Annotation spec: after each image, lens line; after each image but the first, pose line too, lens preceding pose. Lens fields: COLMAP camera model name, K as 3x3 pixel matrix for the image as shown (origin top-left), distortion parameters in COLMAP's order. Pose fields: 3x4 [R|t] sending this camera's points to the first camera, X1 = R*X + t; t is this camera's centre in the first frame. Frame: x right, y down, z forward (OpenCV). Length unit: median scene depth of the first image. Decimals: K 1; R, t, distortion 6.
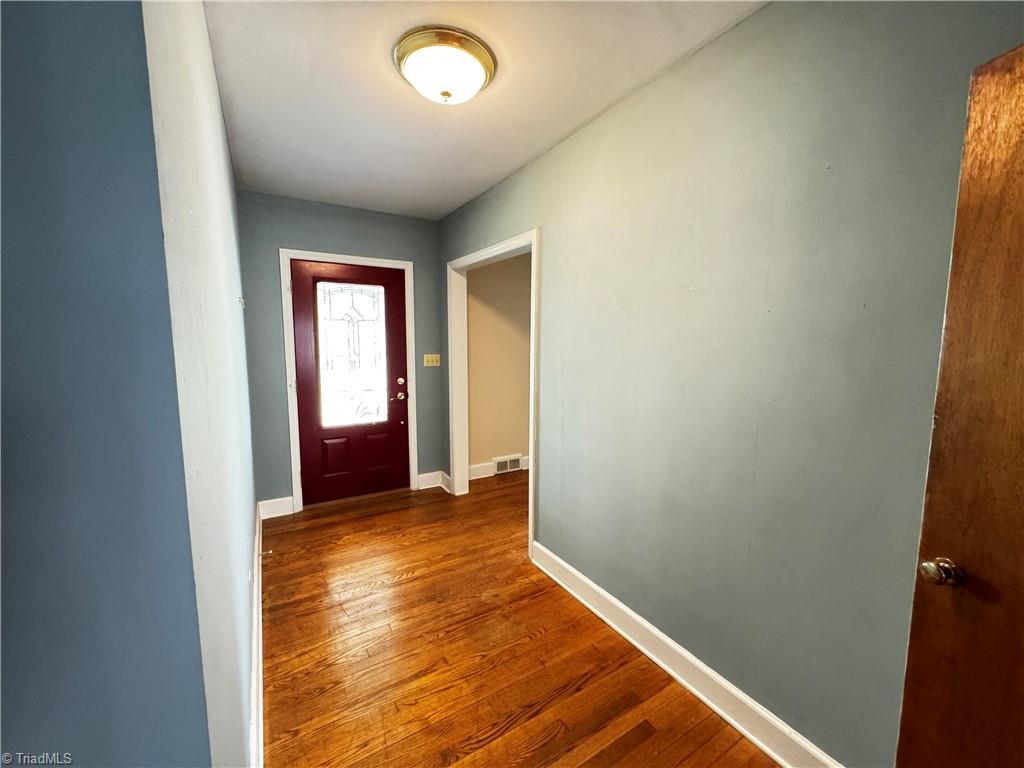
lens RADIAL K [[407.2, 0, 510.3], [0, 407.2, 382.8], [0, 0, 1]] dist [0.000243, 0.000174]
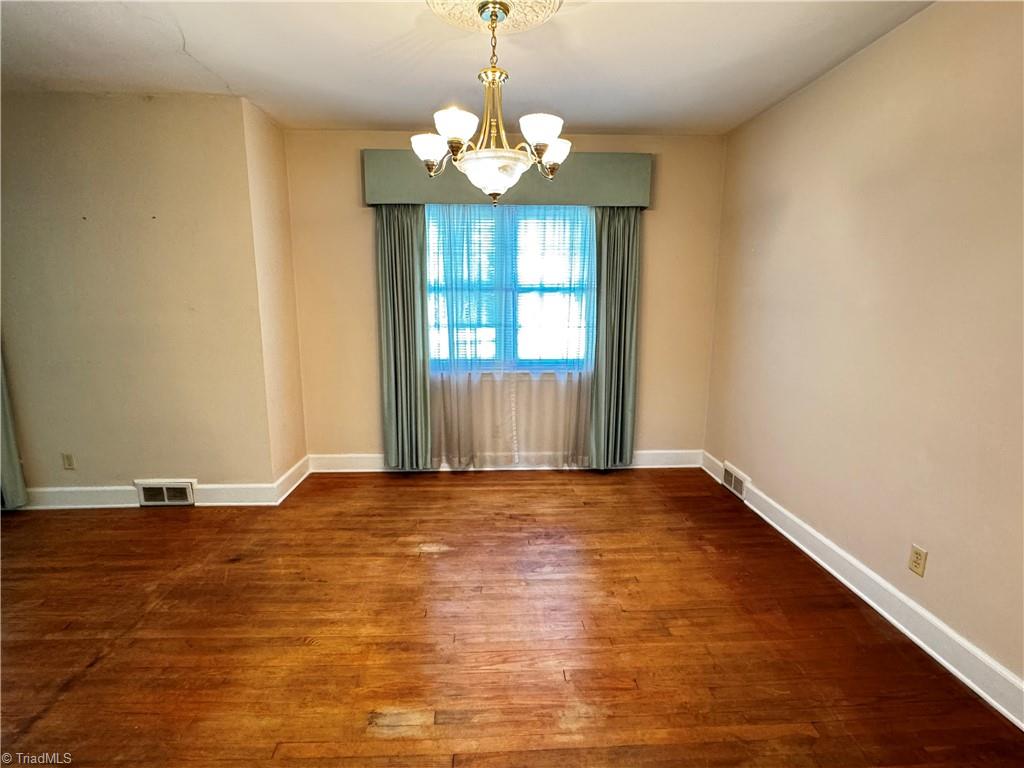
lens RADIAL K [[516.2, 0, 506.9], [0, 516.2, 385.8], [0, 0, 1]] dist [-0.001362, 0.000260]
pose [[0.875671, 0.073769, -0.477240, 0.832597], [-0.048049, 0.996669, 0.065896, -0.042479], [0.480512, -0.034772, 0.876299, 0.570199]]
